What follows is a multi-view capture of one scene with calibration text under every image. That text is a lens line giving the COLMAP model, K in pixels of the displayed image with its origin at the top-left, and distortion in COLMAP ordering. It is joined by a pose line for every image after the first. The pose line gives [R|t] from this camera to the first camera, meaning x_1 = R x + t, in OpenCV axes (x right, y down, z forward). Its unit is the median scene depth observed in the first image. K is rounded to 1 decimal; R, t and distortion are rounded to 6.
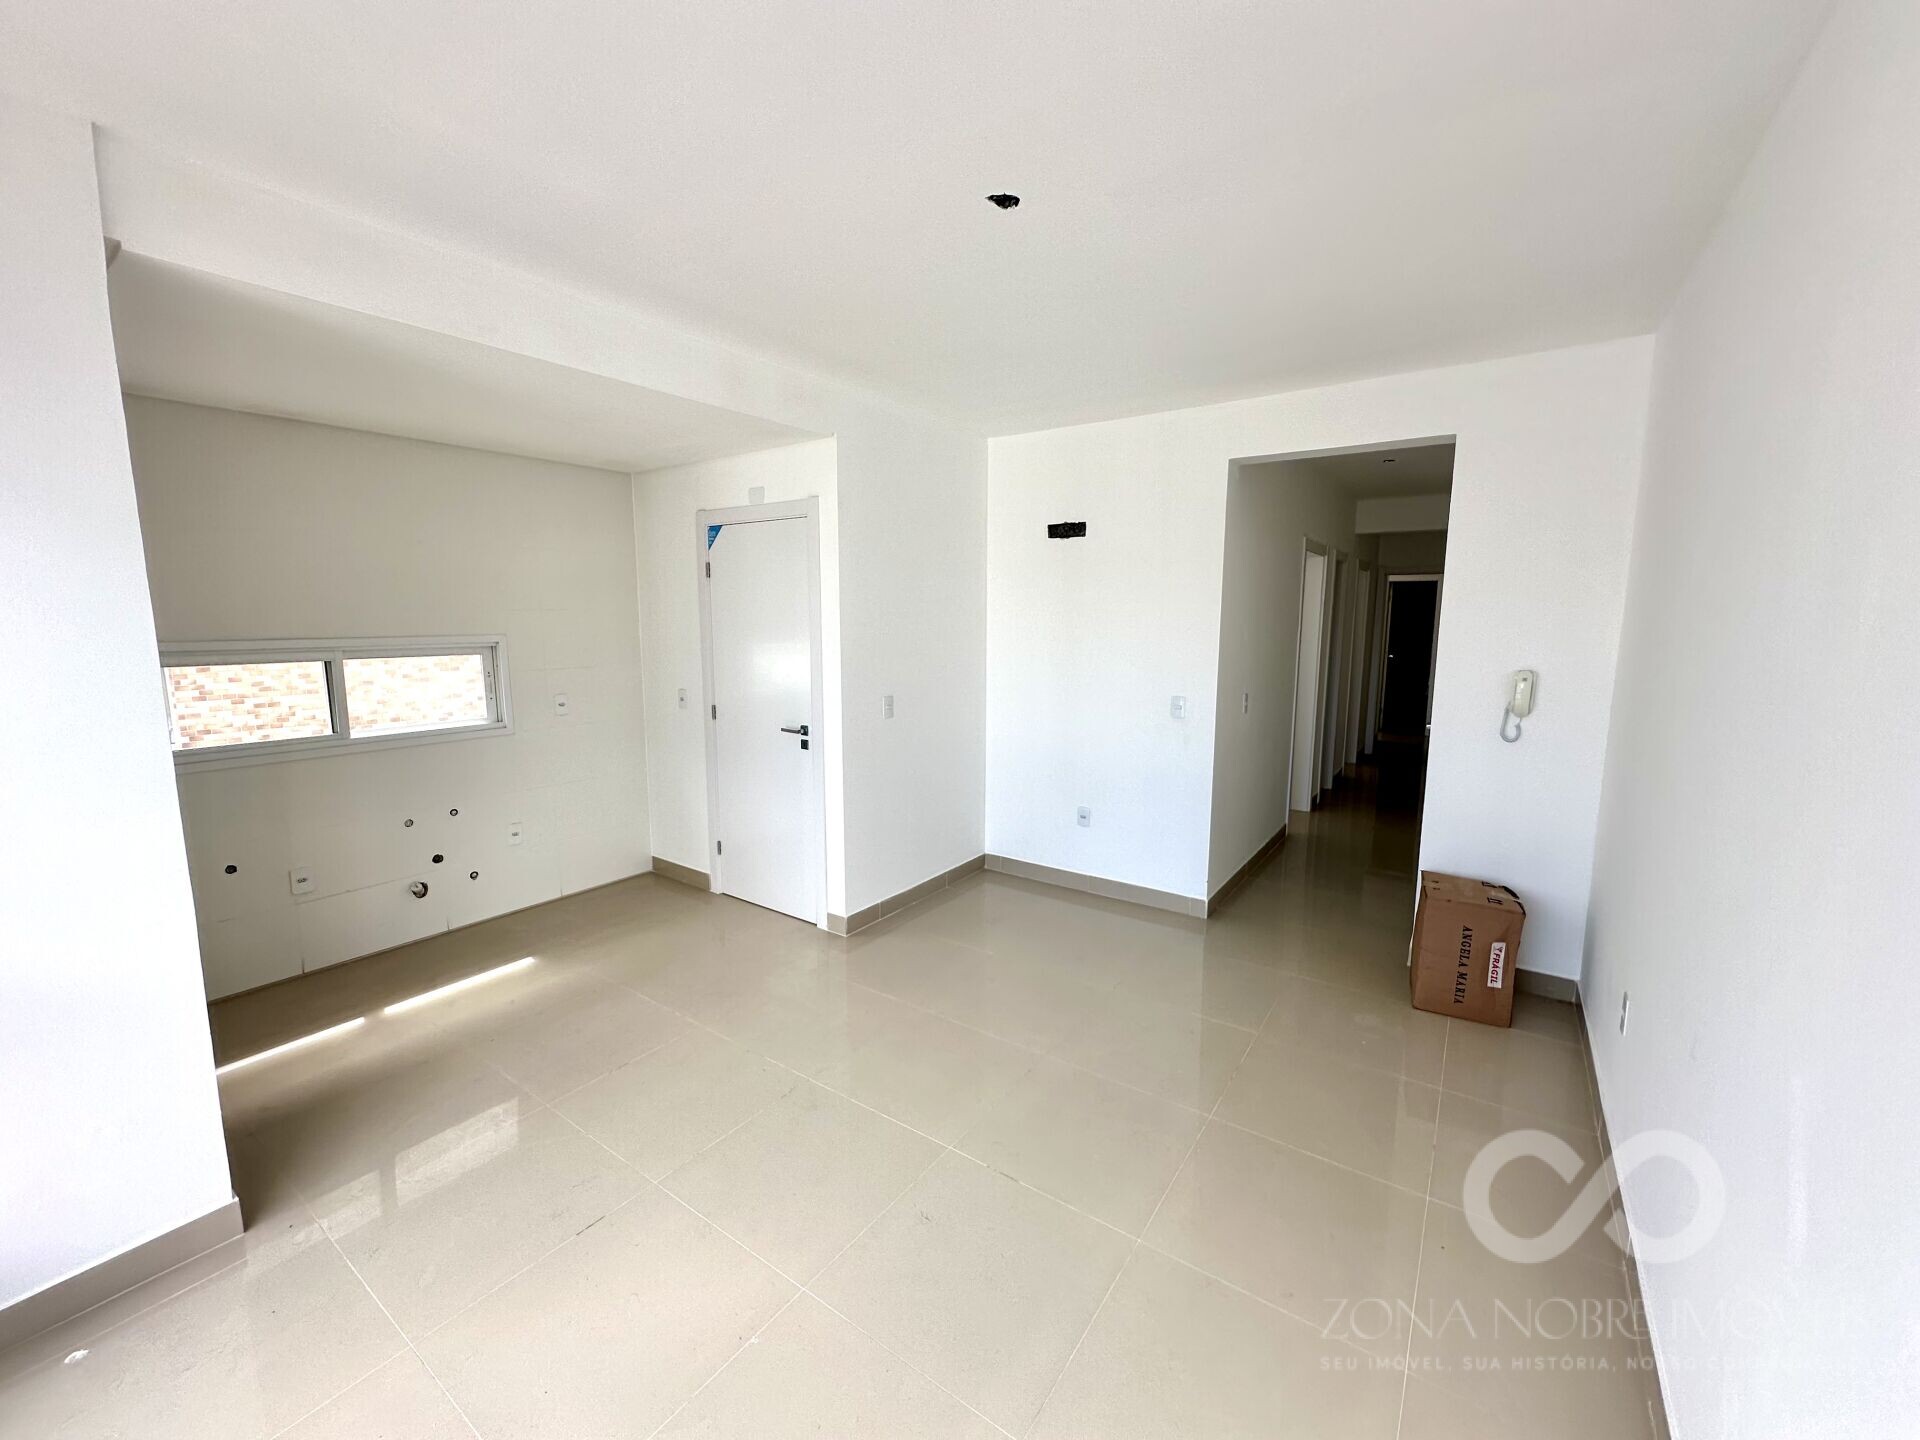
lens RADIAL K [[774.9, 0, 932.9], [0, 774.9, 720.6], [0, 0, 1]] dist [-0.000565, -0.000074]
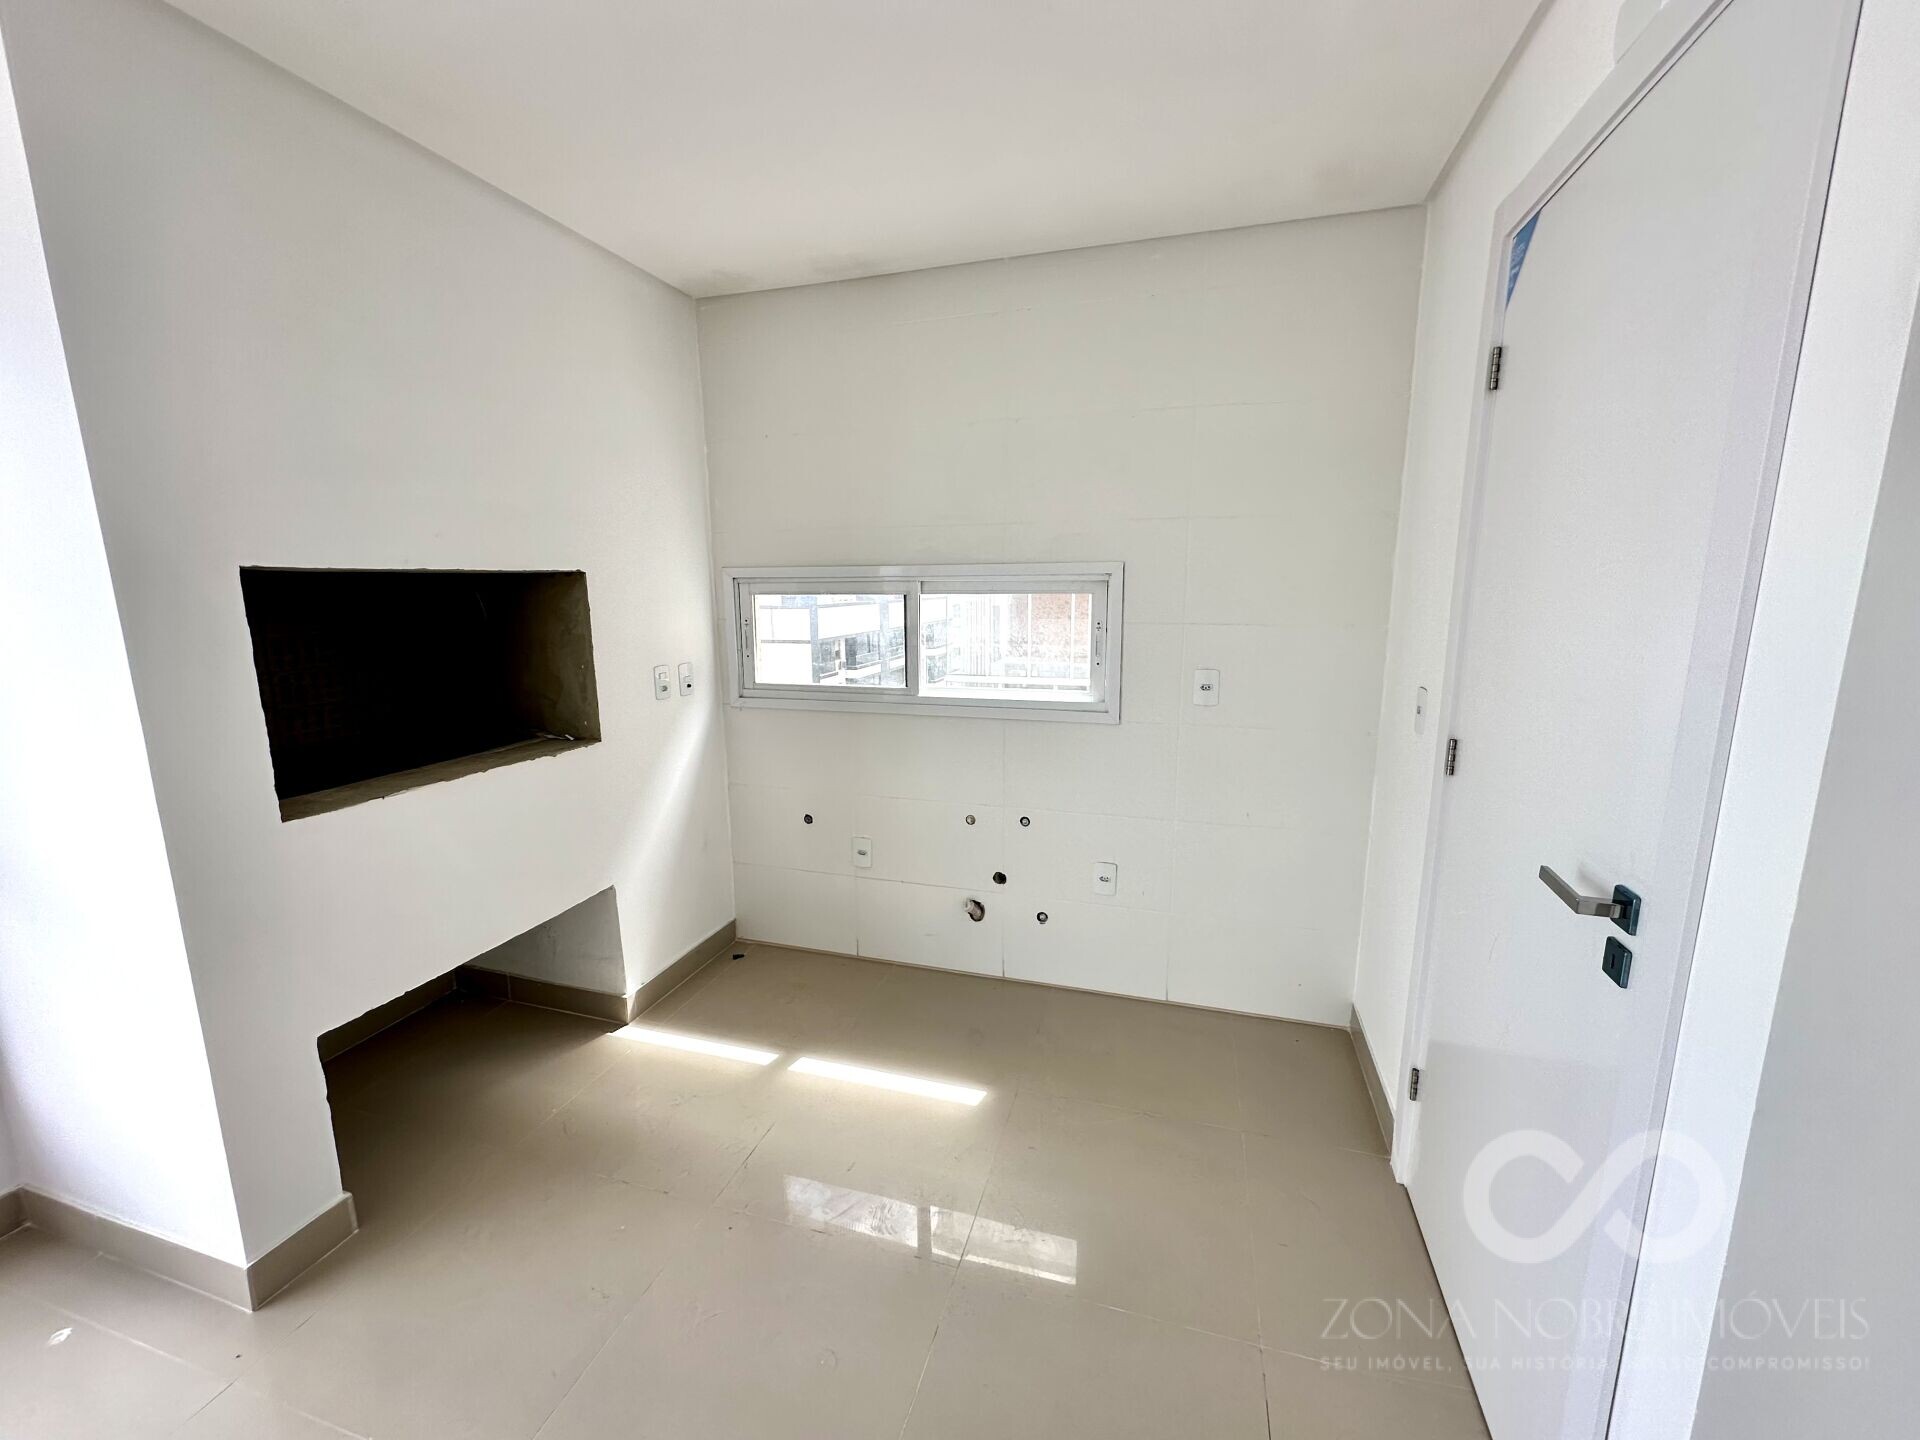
lens RADIAL K [[764.3, 0, 960.0], [0, 764.3, 720.0], [0, 0, 1]] dist [-0.001380, -0.000269]
pose [[0.344616, 0.164162, -0.924278, -0.022557], [-0.122202, 0.984058, 0.129217, -0.054552], [0.930756, 0.068418, 0.359183, 0.730493]]
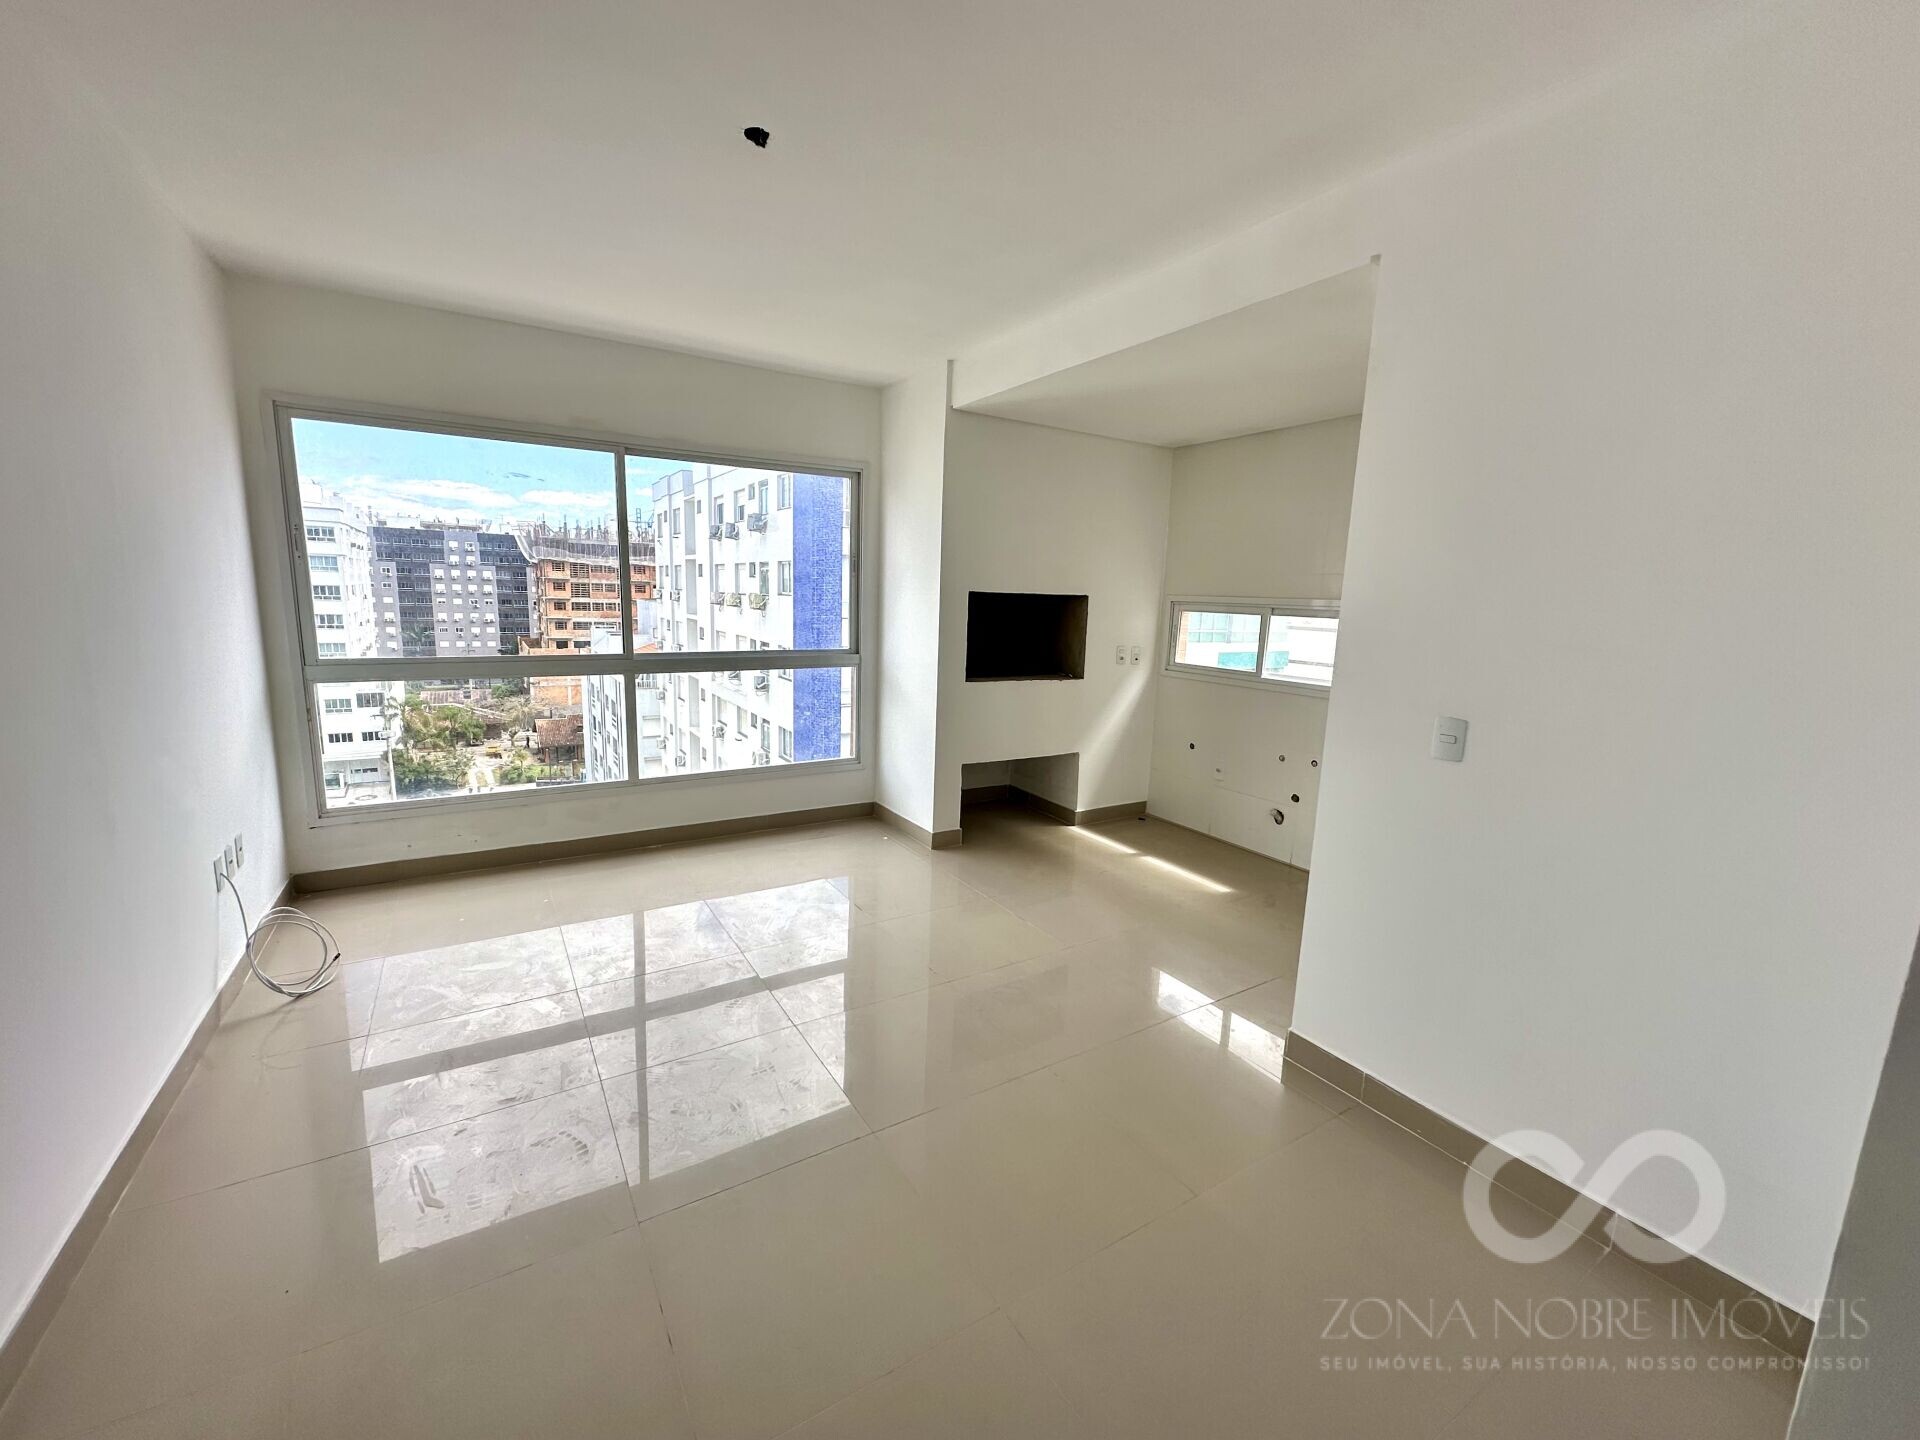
lens RADIAL K [[747.2, 0, 959.2], [0, 747.2, 715.5], [0, 0, 1]] dist [0.008135, -0.000009]
pose [[-0.363699, 0.136196, -0.921506, 0.543447], [-0.161608, 0.965027, 0.206411, -0.085772], [0.917391, 0.223994, -0.328969, 0.919791]]
